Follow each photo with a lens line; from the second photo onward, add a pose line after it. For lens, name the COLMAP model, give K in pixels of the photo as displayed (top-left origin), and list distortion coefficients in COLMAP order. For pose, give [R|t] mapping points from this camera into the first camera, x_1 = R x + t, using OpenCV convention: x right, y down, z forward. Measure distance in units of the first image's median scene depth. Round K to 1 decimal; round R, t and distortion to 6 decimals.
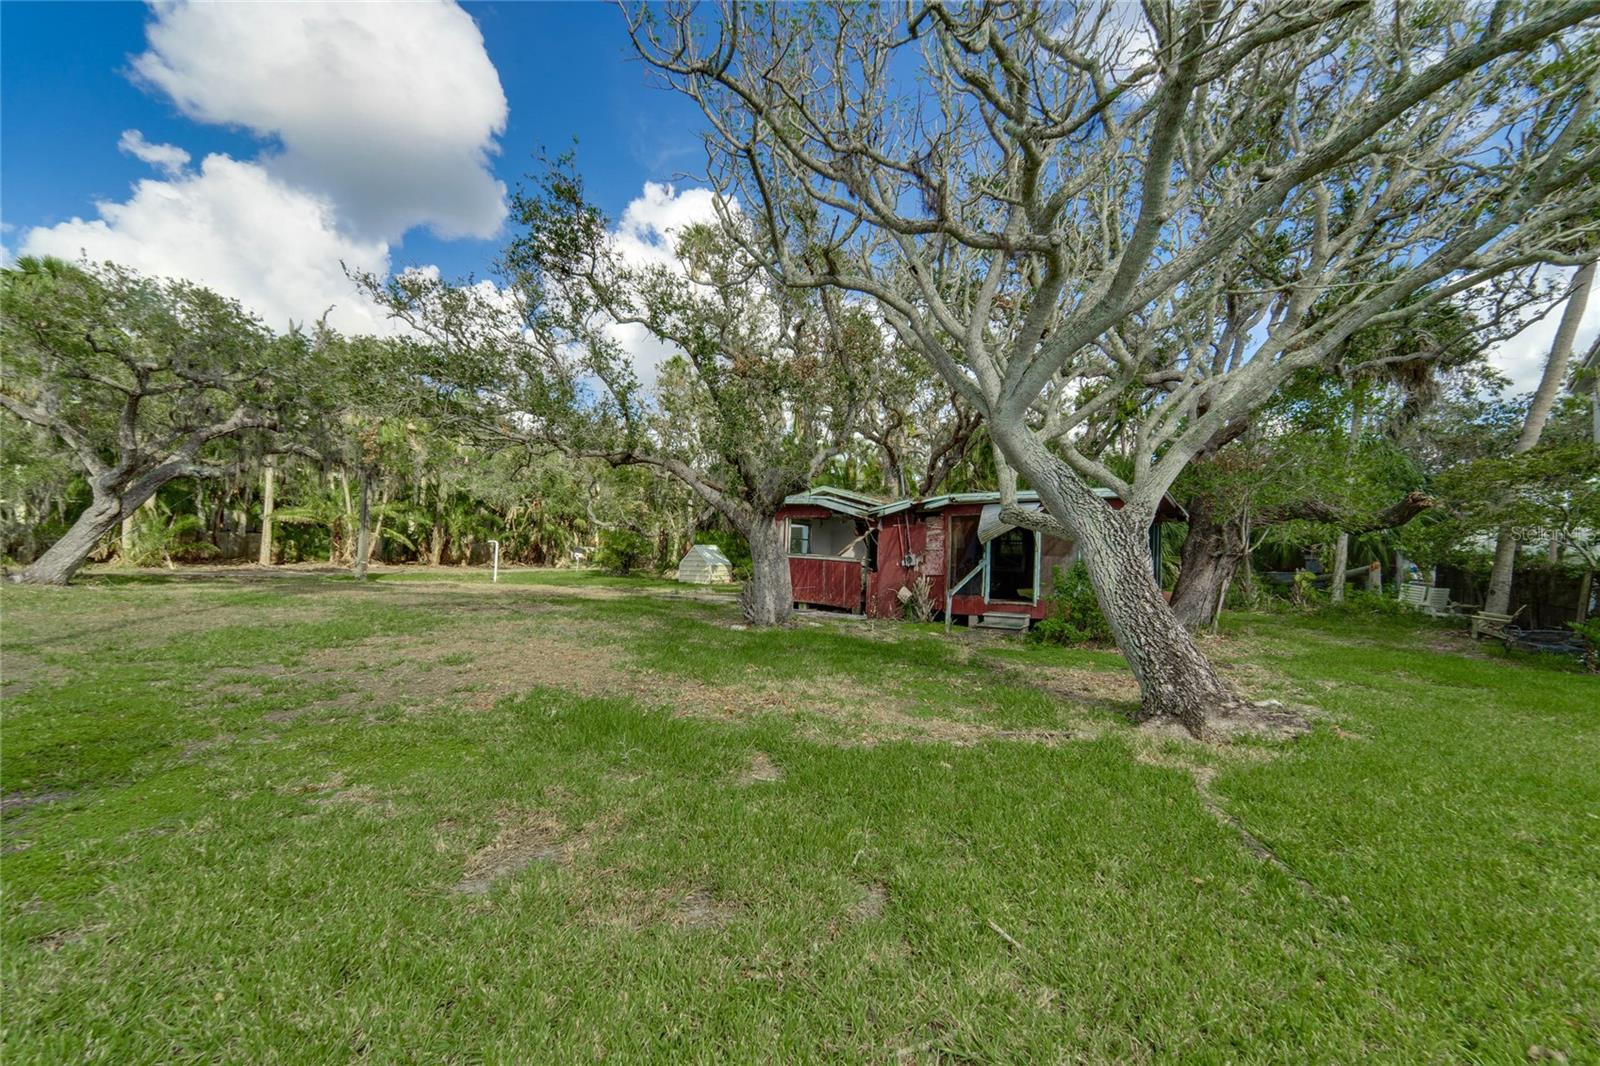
lens RADIAL K [[647.8, 0, 797.5], [0, 647.8, 535.0], [0, 0, 1]] dist [-0.000440, -0.000941]
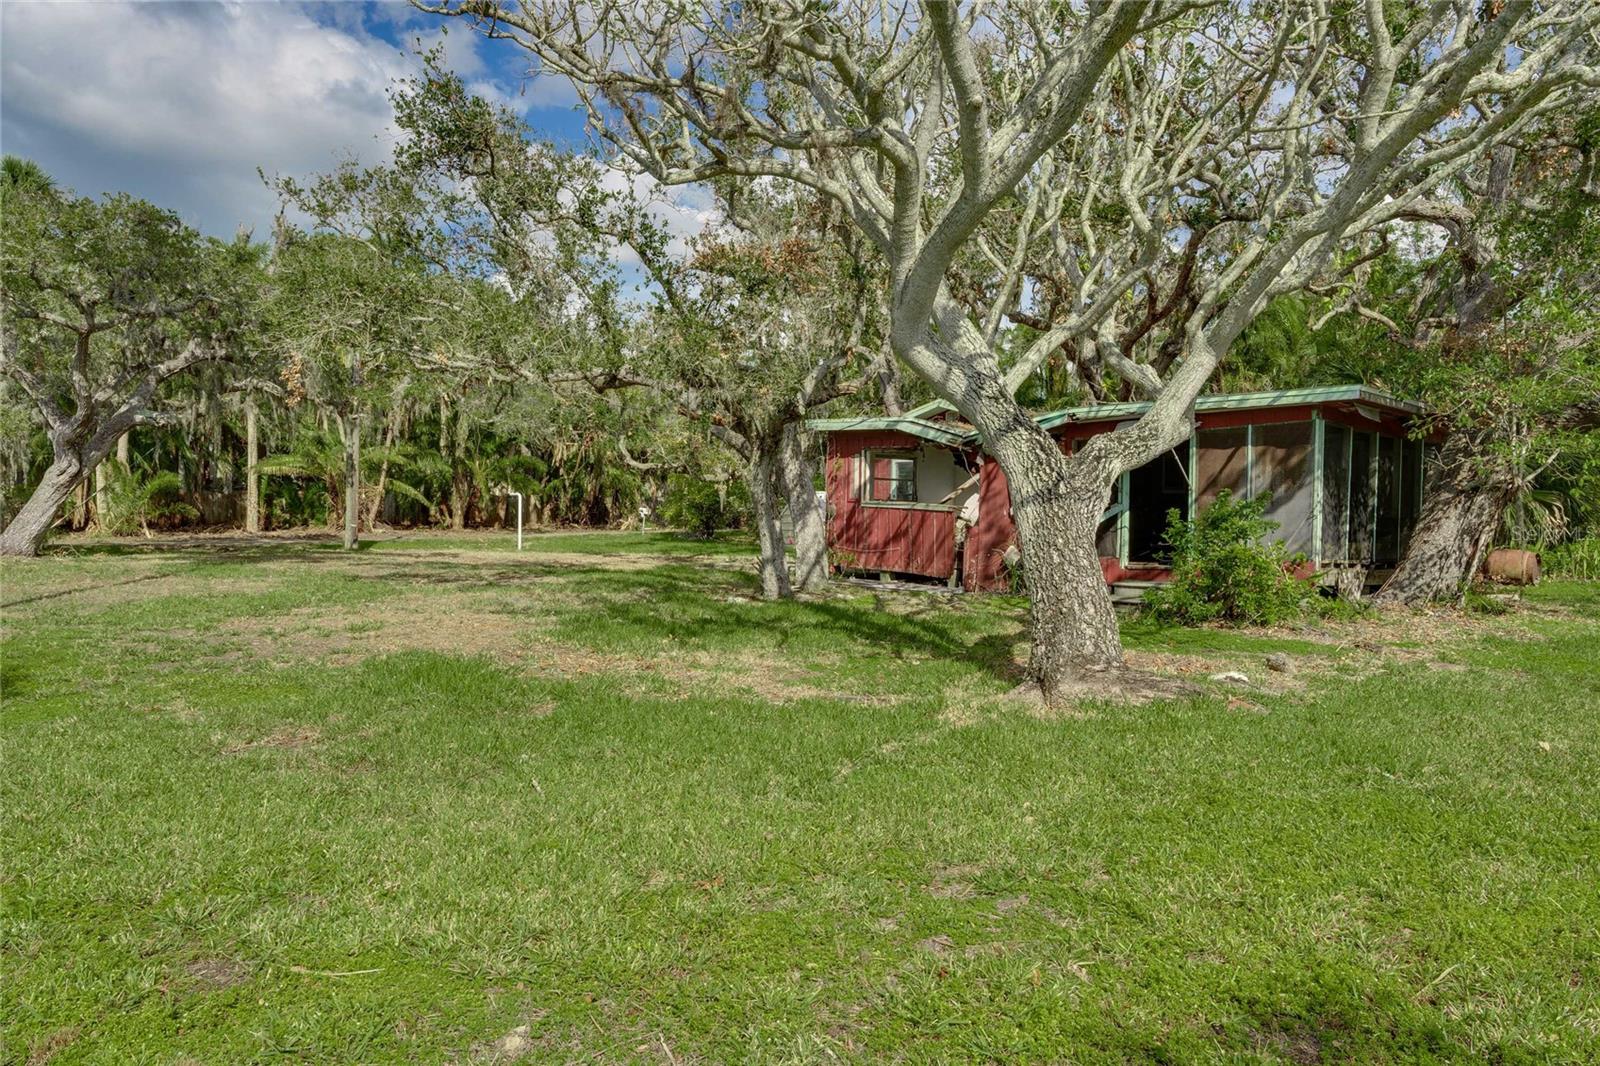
lens RADIAL K [[1063.7, 0, 800.0], [0, 1063.7, 533.0], [0, 0, 1]] dist [0.005947, -0.026004]
pose [[0.971901, -0.015062, -0.234907, 0.163084], [0.027915, 0.998283, 0.051487, 0.001187], [0.233728, -0.056597, 0.970653, -0.113789]]
